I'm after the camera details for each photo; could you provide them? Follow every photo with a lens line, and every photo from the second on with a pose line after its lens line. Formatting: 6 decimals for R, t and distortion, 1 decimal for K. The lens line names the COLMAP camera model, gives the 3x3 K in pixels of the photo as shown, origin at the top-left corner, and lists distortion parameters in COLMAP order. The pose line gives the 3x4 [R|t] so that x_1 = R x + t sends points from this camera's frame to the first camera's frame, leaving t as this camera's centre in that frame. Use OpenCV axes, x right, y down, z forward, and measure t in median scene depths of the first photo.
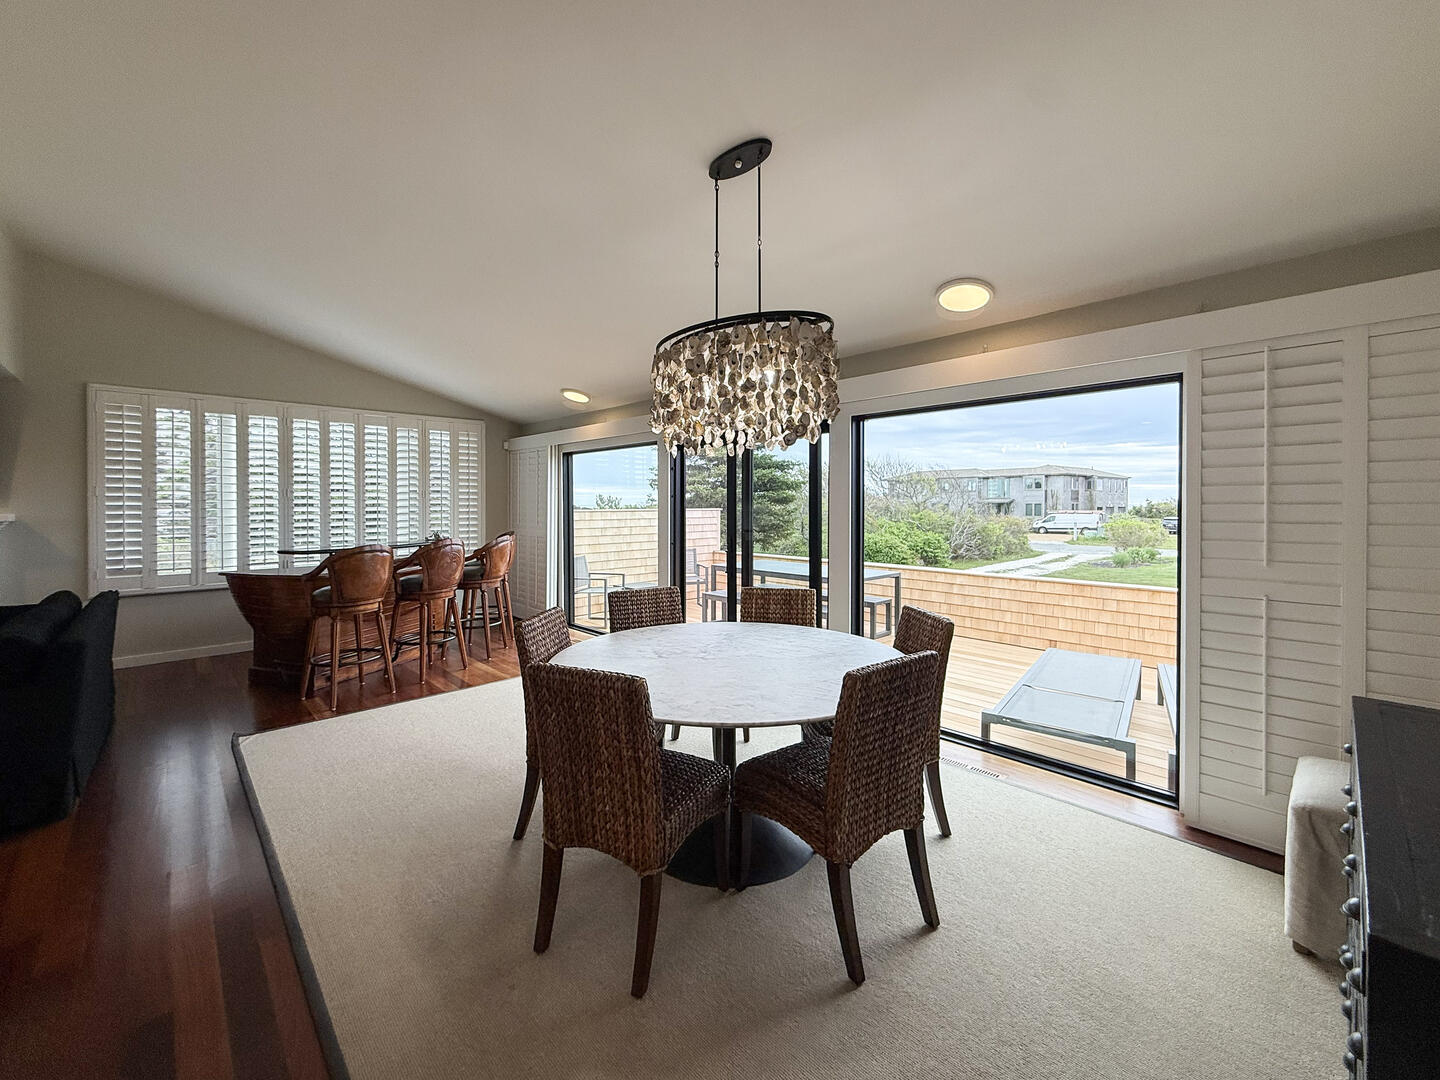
lens RADIAL K [[591.8, 0, 723.2], [0, 591.8, 502.5], [0, 0, 1]] dist [0.000606, 0.000161]
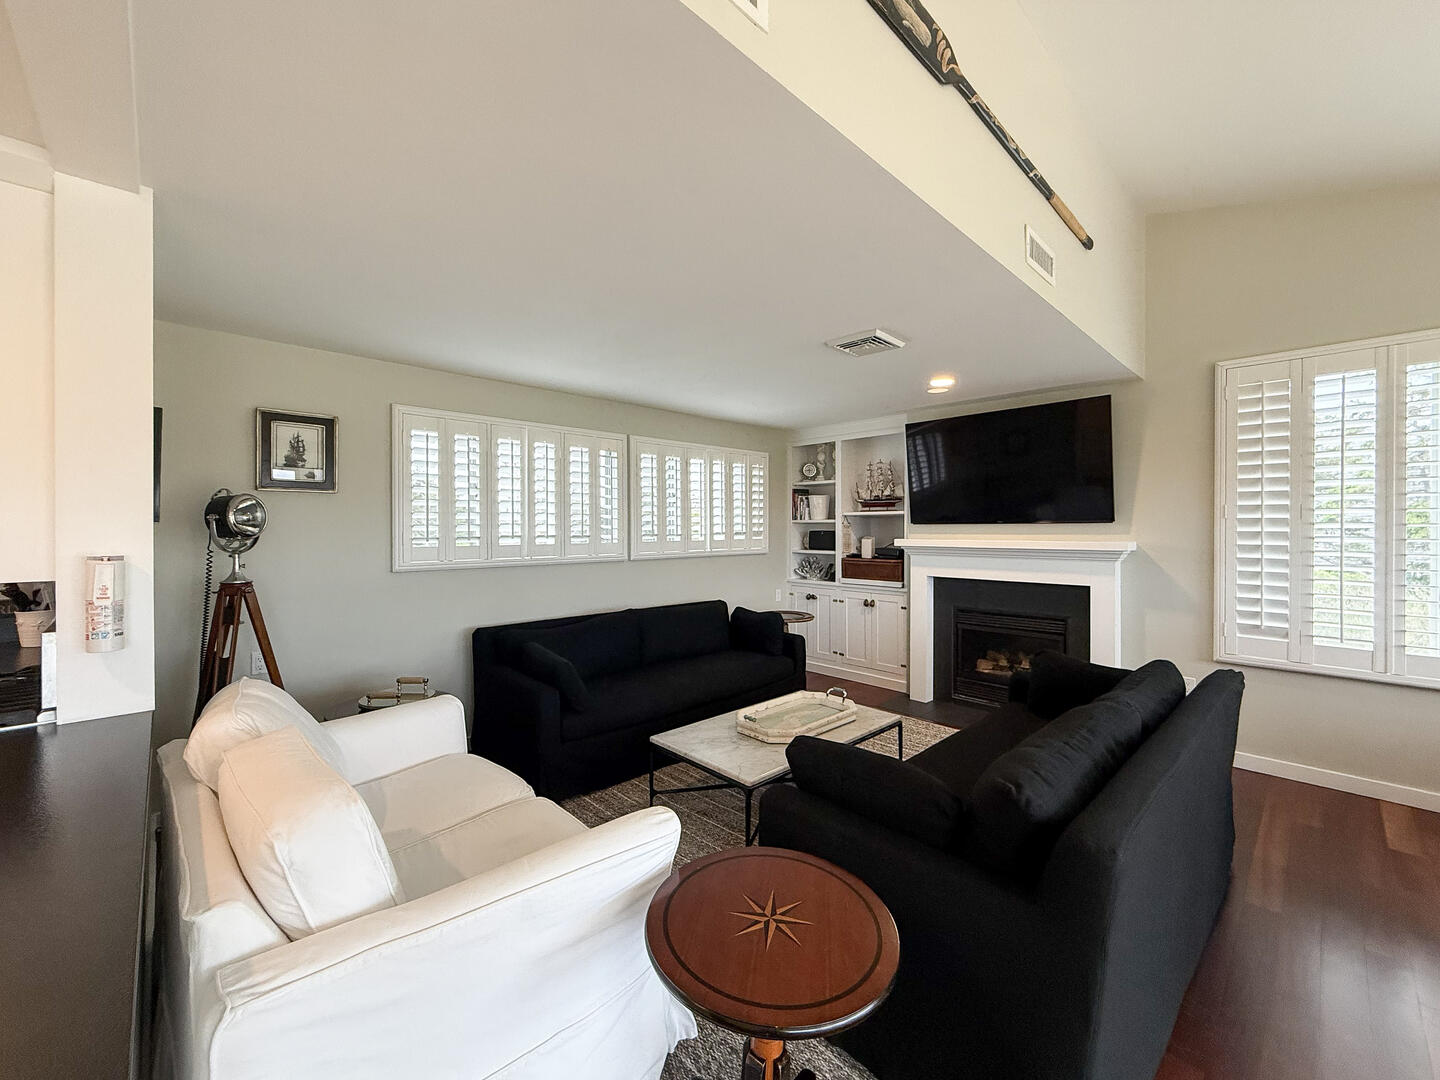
lens RADIAL K [[570.7, 0, 720.0], [0, 570.7, 540.0], [0, 0, 1]] dist [0.001599, 0.000166]
pose [[0.000441, 0.012048, -0.999927, -0.355020], [-0.003886, 0.999920, 0.012046, 0.008251], [0.999992, 0.003880, 0.000488, 0.375222]]
